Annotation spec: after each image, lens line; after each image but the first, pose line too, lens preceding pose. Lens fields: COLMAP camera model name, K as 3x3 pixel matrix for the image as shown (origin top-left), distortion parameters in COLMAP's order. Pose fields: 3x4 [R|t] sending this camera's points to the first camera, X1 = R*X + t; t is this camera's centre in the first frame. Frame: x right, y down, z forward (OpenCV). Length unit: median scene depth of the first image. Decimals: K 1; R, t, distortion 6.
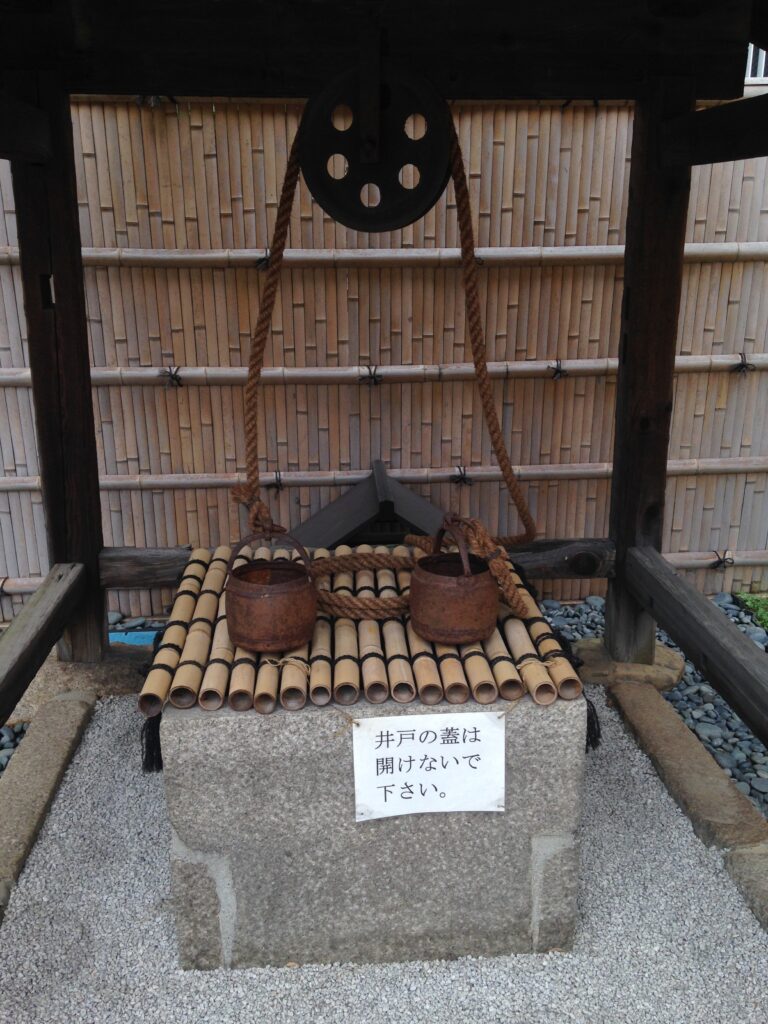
lens RADIAL K [[932.6, 0, 386.0], [0, 932.6, 513.3], [0, 0, 1]] dist [0.124889, -0.013316]
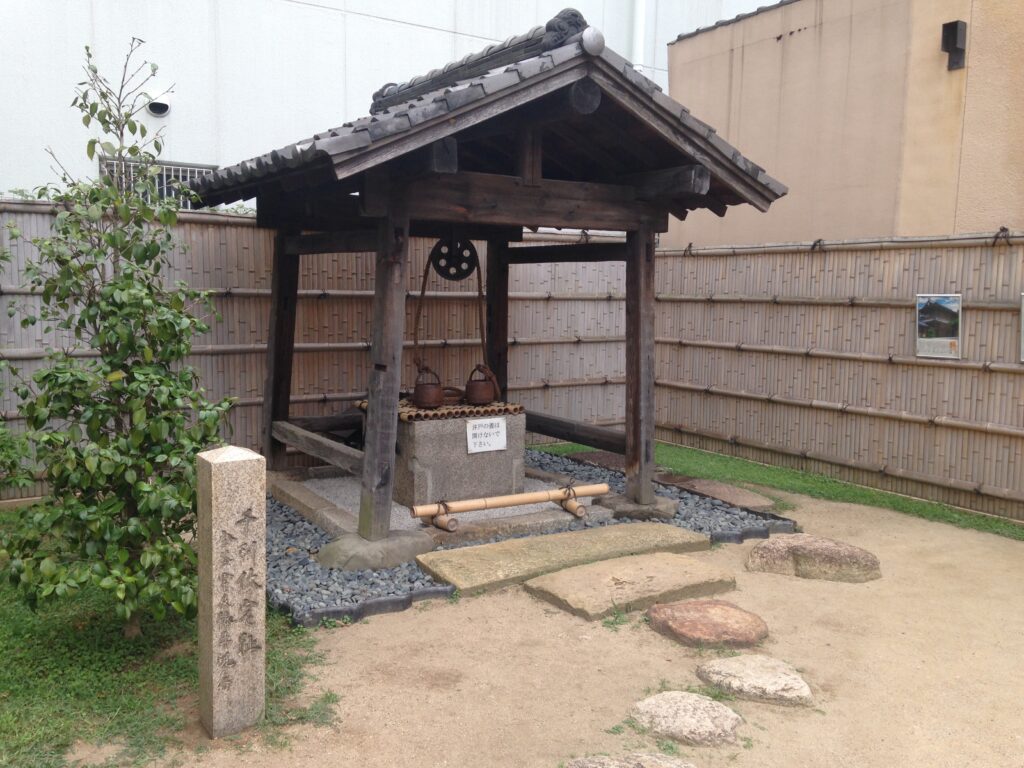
lens RADIAL K [[932.6, 0, 512.7], [0, 932.6, 397.2], [0, 0, 1]] dist [0.124889, -0.013316]
pose [[0.881782, -0.039161, 0.470029, -1.403567], [0.125569, 0.980073, -0.153912, 0.648632], [-0.454636, 0.194738, 0.869128, -1.915627]]
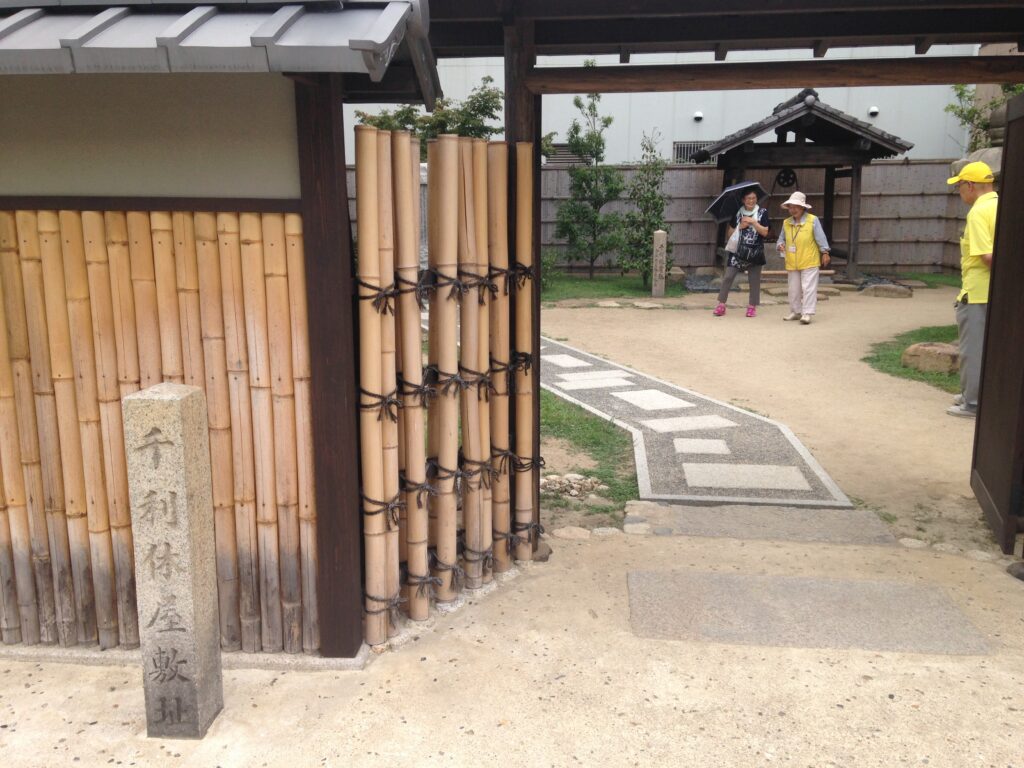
lens RADIAL K [[932.6, 0, 519.9], [0, 932.6, 383.9], [0, 0, 1]] dist [0.124889, -0.013316]
pose [[0.986666, 0.037726, -0.158324, -0.929727], [-0.055183, 0.992688, -0.107359, 2.425019], [0.153116, 0.114664, 0.981533, -7.295019]]
